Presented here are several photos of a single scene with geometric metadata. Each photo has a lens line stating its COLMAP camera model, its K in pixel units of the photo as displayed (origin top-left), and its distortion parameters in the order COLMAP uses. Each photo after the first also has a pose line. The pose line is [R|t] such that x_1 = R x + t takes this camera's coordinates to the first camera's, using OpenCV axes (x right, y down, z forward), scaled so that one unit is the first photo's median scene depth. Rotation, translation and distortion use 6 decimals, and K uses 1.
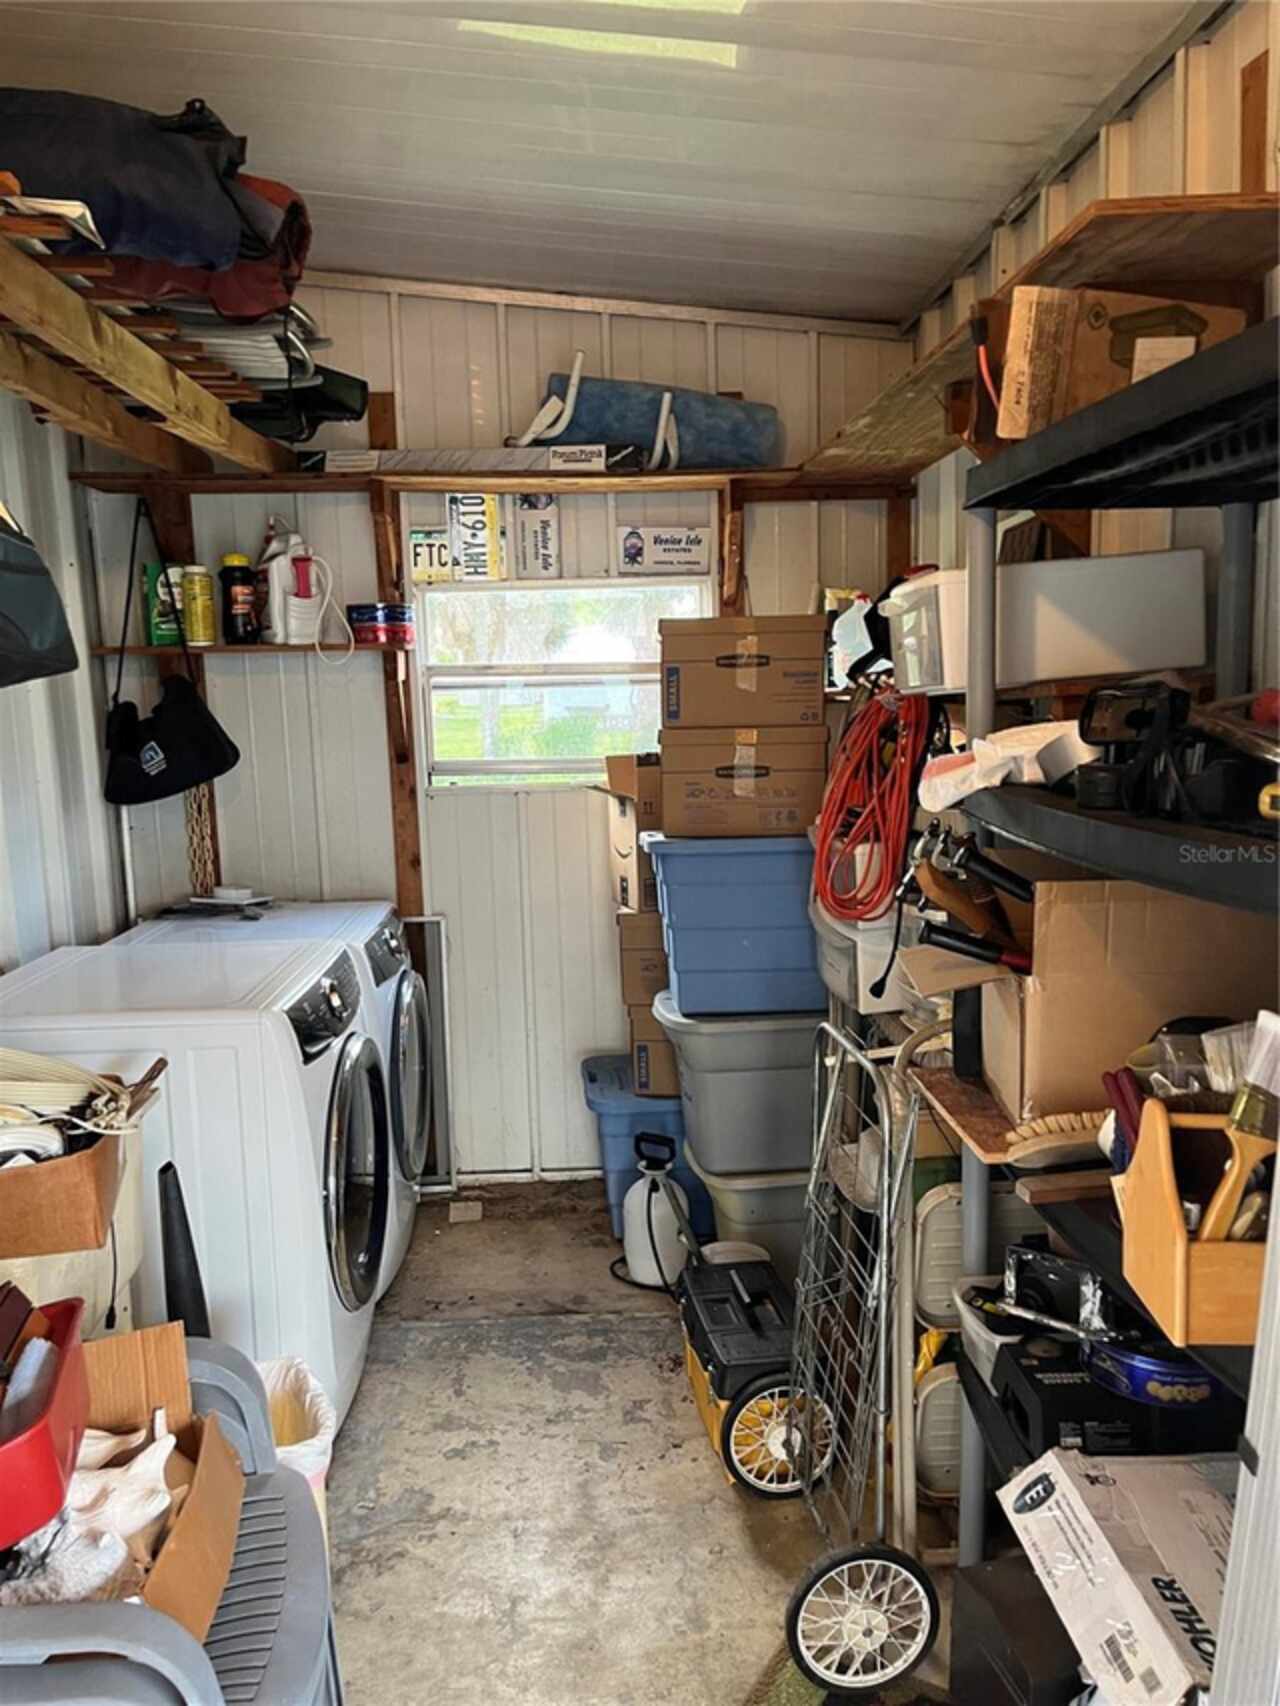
lens RADIAL K [[1302.9, 0, 638.6], [0, 1302.9, 886.4], [0, 0, 1]] dist [0.078665, -0.109868]
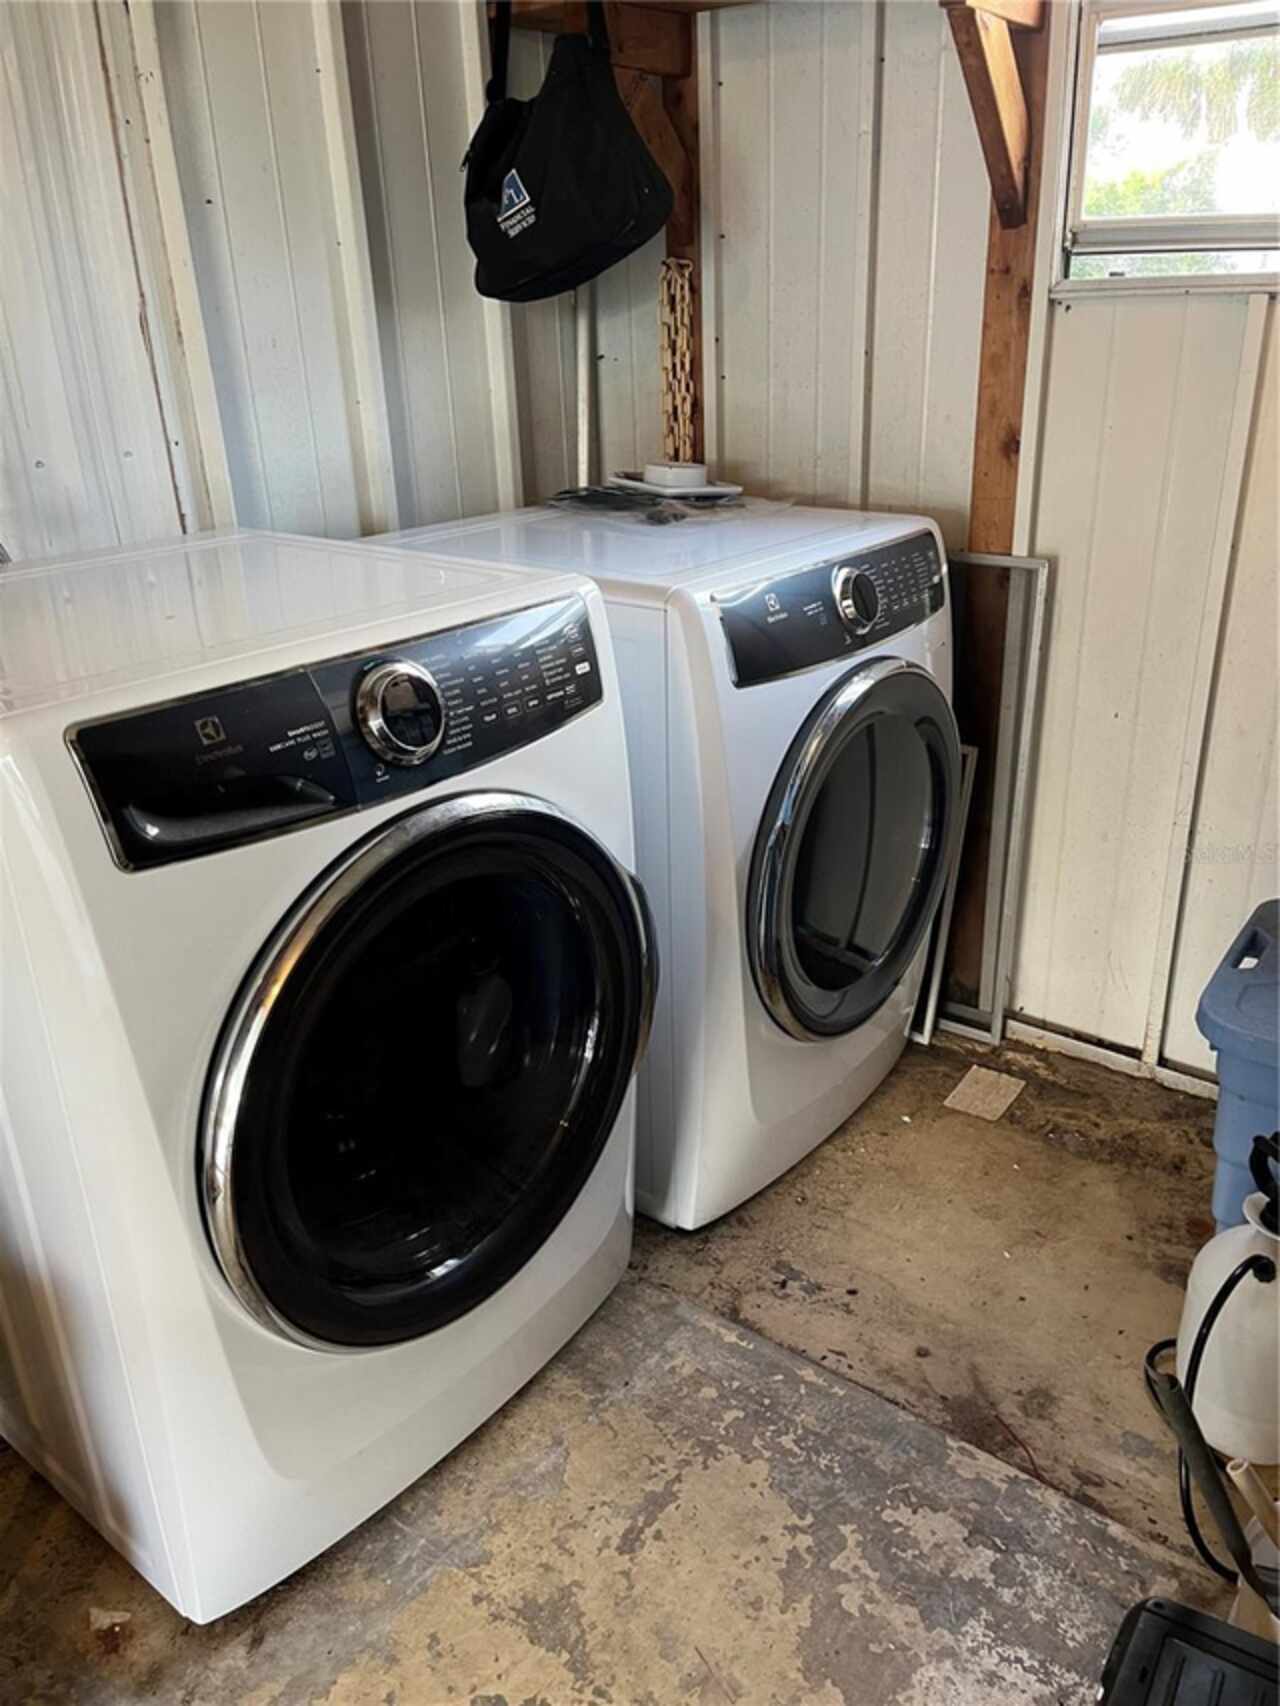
lens RADIAL K [[1302.9, 0, 638.6], [0, 1302.9, 886.4], [0, 0, 1]] dist [0.078665, -0.109868]
pose [[0.765236, 0.263523, -0.587341, 0.066480], [-0.092777, 0.947996, 0.304461, 0.001686], [0.637029, -0.178493, 0.749890, 0.494343]]
